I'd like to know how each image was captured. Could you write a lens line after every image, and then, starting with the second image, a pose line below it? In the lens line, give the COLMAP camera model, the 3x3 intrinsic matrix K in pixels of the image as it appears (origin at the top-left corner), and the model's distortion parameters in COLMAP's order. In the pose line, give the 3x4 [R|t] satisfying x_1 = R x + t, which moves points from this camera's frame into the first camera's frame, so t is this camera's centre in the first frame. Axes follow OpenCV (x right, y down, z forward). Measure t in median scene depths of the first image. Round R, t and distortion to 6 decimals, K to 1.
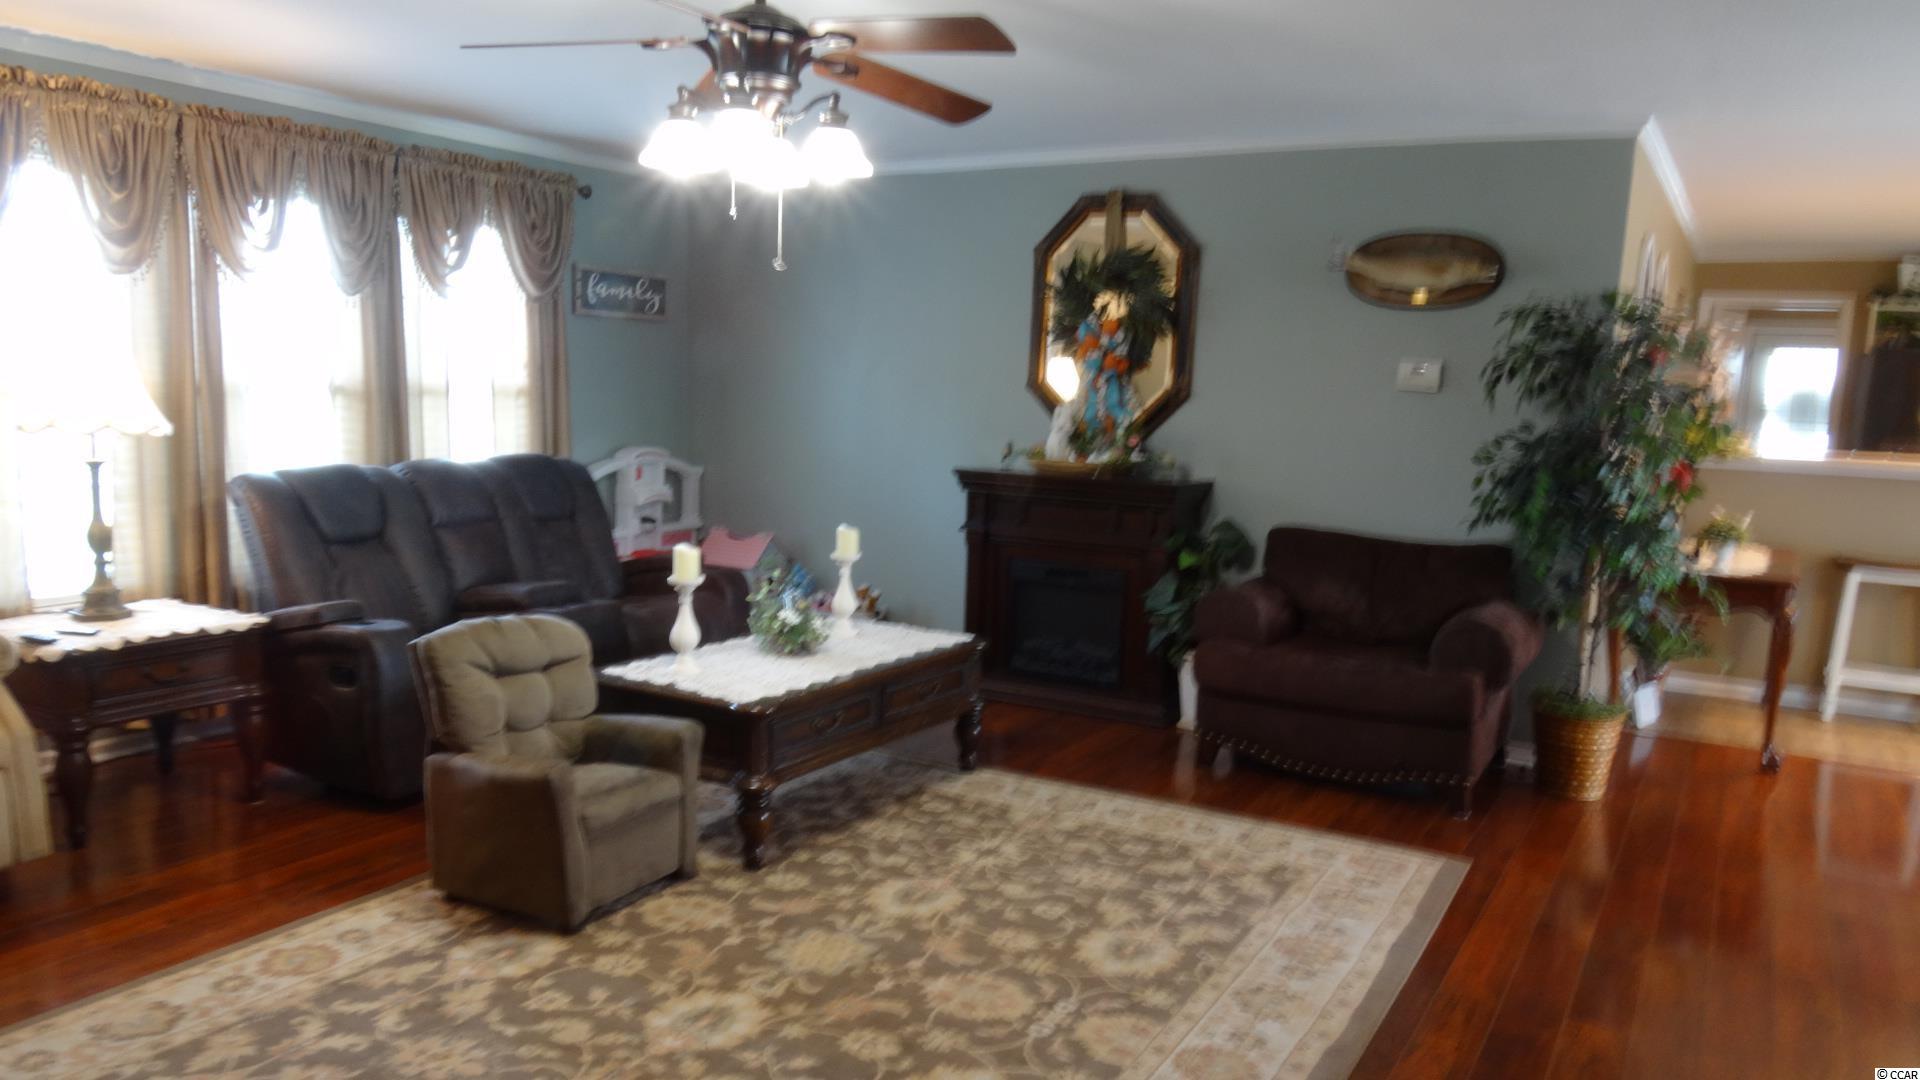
lens RADIAL K [[1372.7, 0, 979.4], [0, 1372.7, 533.6], [0, 0, 1]] dist [0.000340, 0.002292]
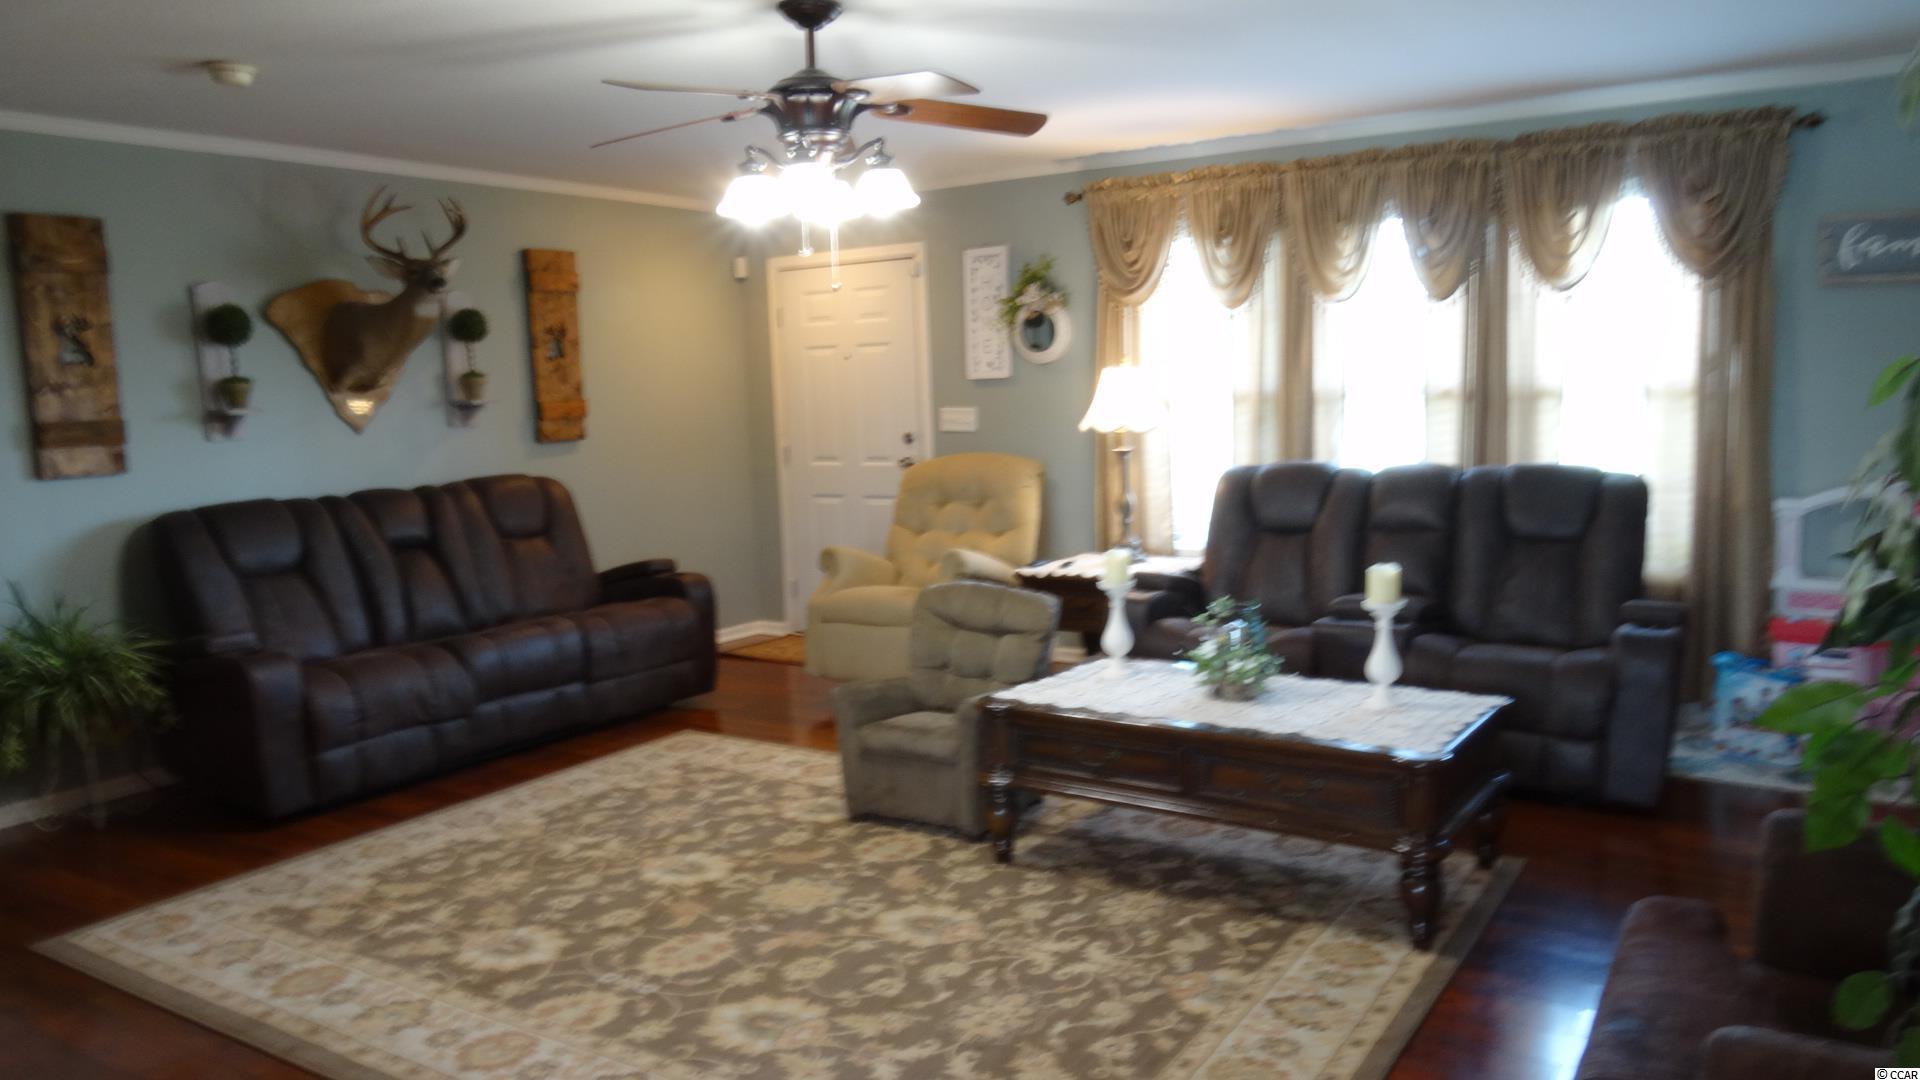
lens RADIAL K [[1372.7, 0, 980.6], [0, 1372.7, 551.1], [0, 0, 1]] dist [0.000340, 0.002292]
pose [[-0.051448, 0.105783, -0.993057, 0.913052], [-0.082984, 0.990483, 0.109808, -0.110673], [0.995222, 0.088057, -0.042180, 1.083202]]
